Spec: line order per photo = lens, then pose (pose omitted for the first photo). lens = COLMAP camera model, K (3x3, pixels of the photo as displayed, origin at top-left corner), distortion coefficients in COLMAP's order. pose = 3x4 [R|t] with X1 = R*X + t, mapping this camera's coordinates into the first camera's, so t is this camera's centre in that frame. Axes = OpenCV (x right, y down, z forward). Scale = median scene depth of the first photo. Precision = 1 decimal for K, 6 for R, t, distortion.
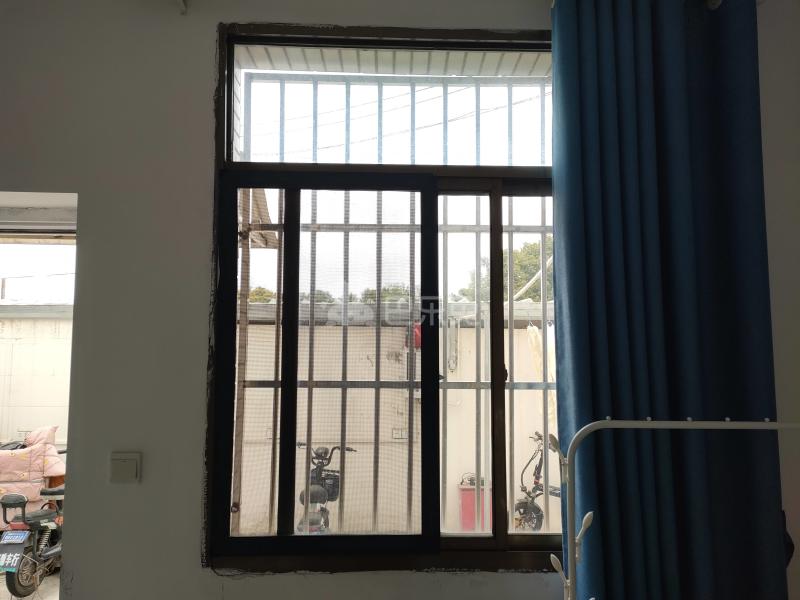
lens RADIAL K [[575.6, 0, 400.0], [0, 575.6, 300.0], [0, 0, 1]] dist [0.080606, -0.076805]
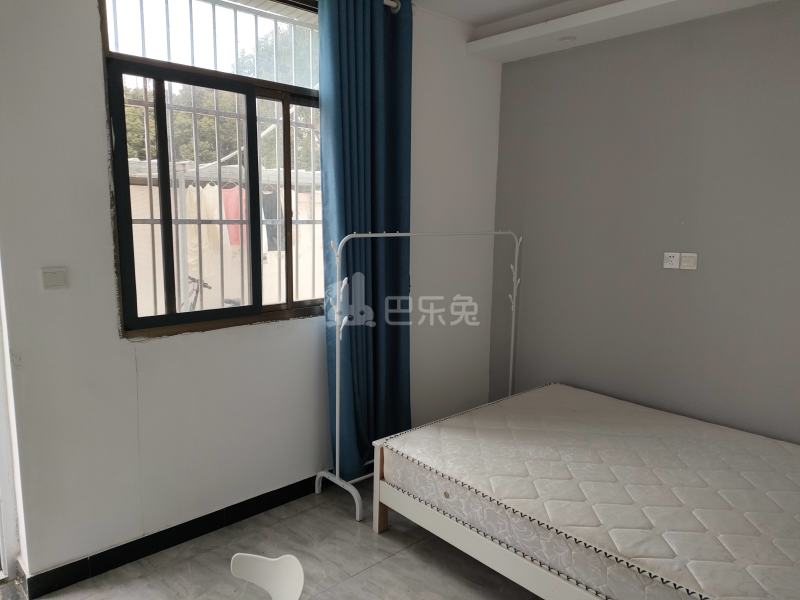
lens RADIAL K [[575.6, 0, 400.0], [0, 575.6, 300.0], [0, 0, 1]] dist [0.080606, -0.076805]
pose [[0.758453, -0.094340, 0.644864, -0.737547], [-0.058426, 0.975641, 0.211449, -0.004288], [-0.649103, -0.198051, 0.734466, -0.552781]]
